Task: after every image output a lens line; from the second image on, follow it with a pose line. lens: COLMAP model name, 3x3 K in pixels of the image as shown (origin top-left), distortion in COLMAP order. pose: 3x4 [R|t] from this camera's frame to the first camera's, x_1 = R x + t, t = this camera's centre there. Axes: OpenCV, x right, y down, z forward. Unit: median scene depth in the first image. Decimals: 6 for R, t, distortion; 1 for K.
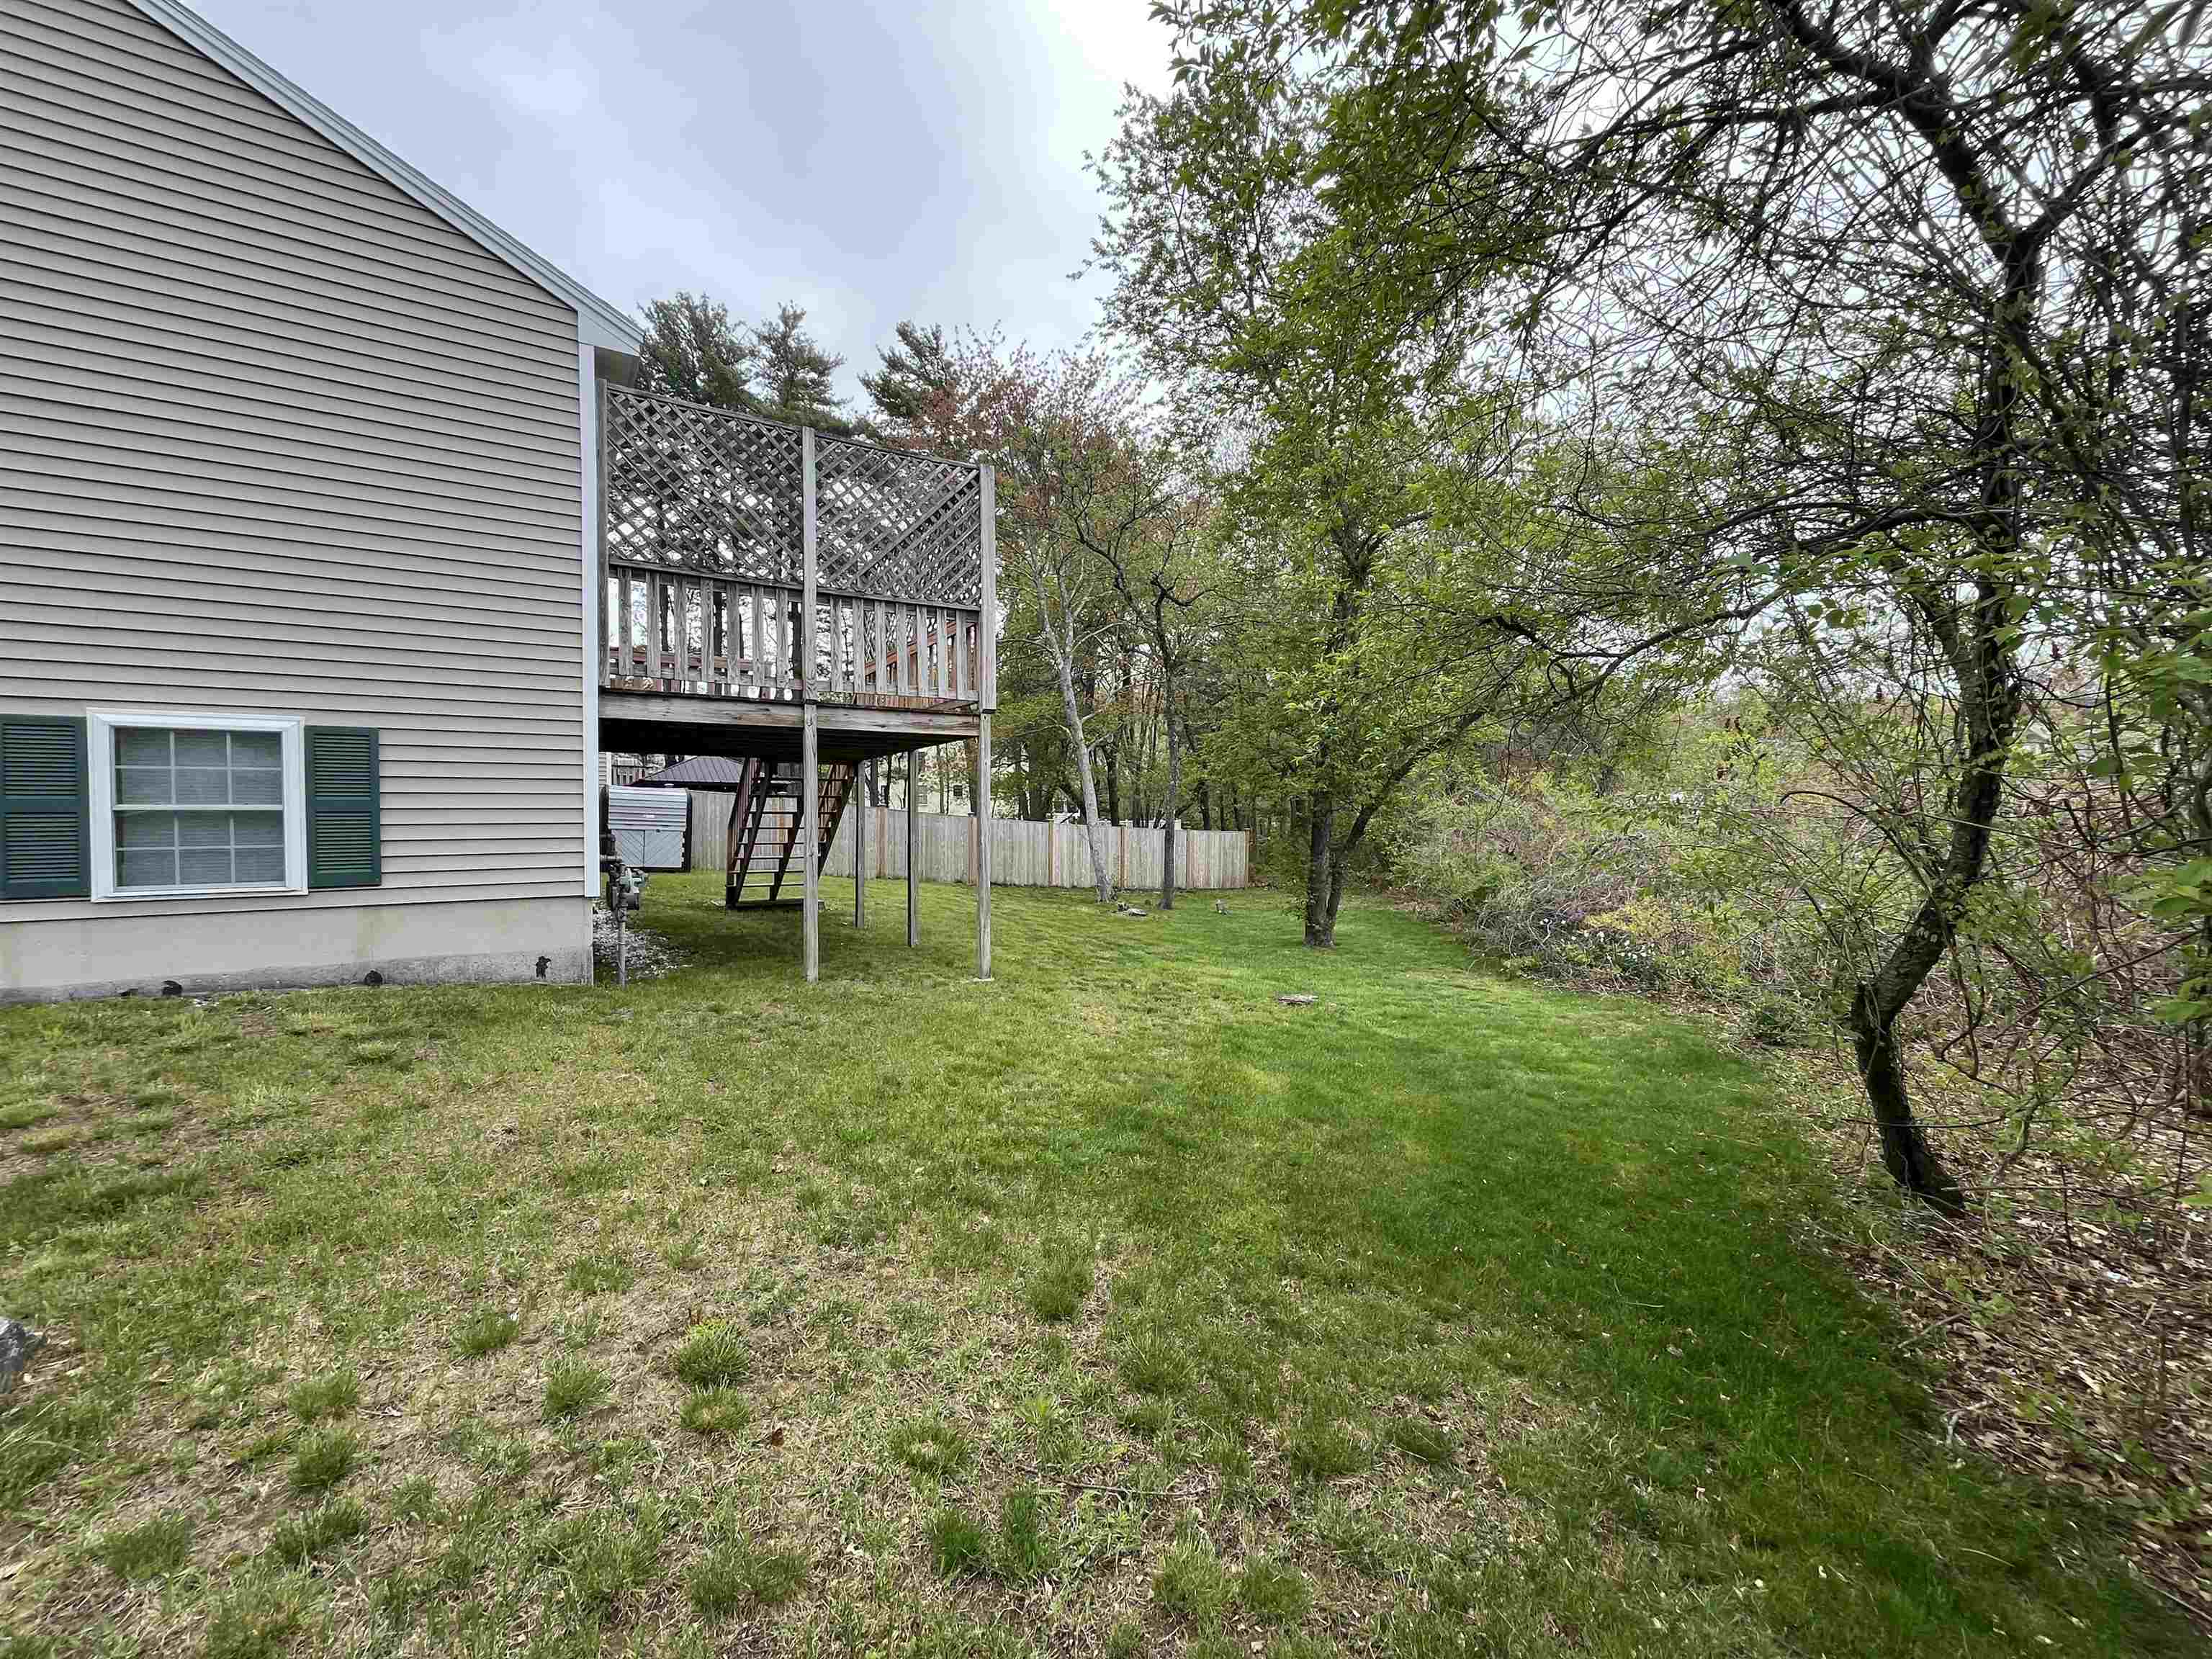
lens RADIAL K [[896.1, 0, 1106.0], [0, 896.1, 829.5], [0, 0, 1]] dist [-0.005312, -0.000300]
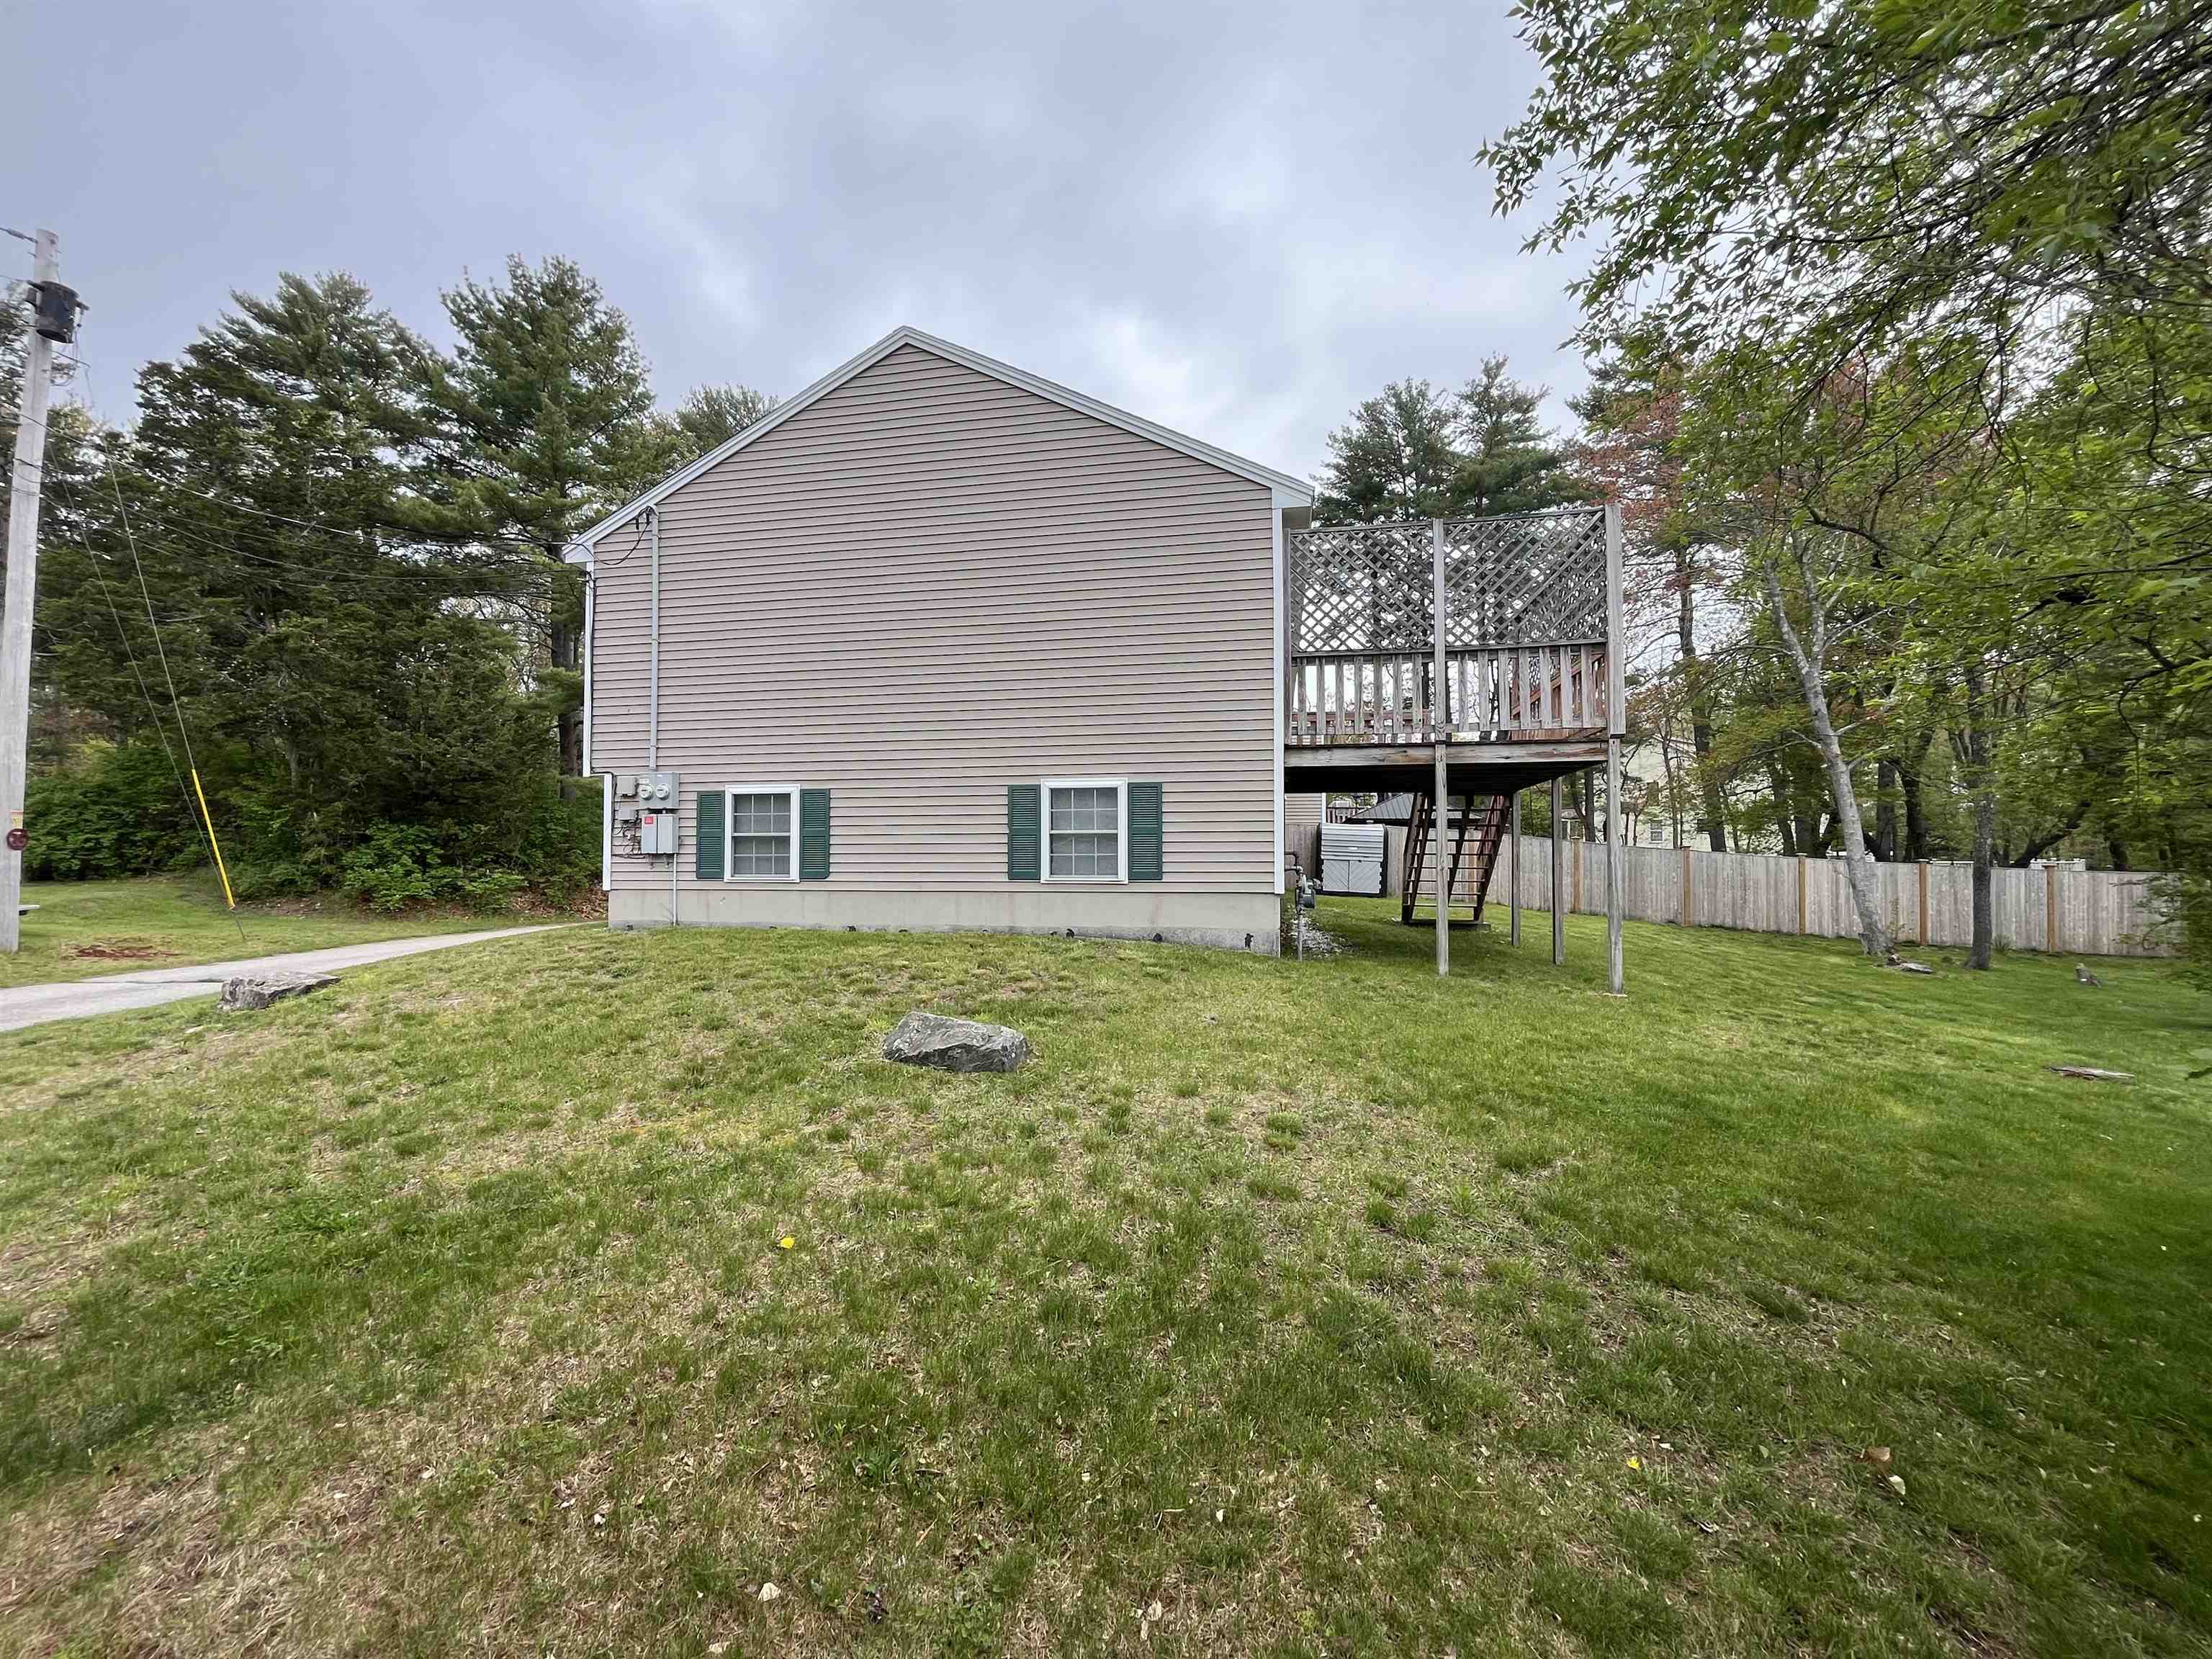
lens RADIAL K [[896.1, 0, 1106.0], [0, 896.1, 829.5], [0, 0, 1]] dist [-0.005312, -0.000300]
pose [[0.720714, -0.019005, -0.692972, 0.196760], [-0.012651, 0.999097, -0.040558, 0.032957], [0.693117, 0.037998, 0.719823, -0.196656]]
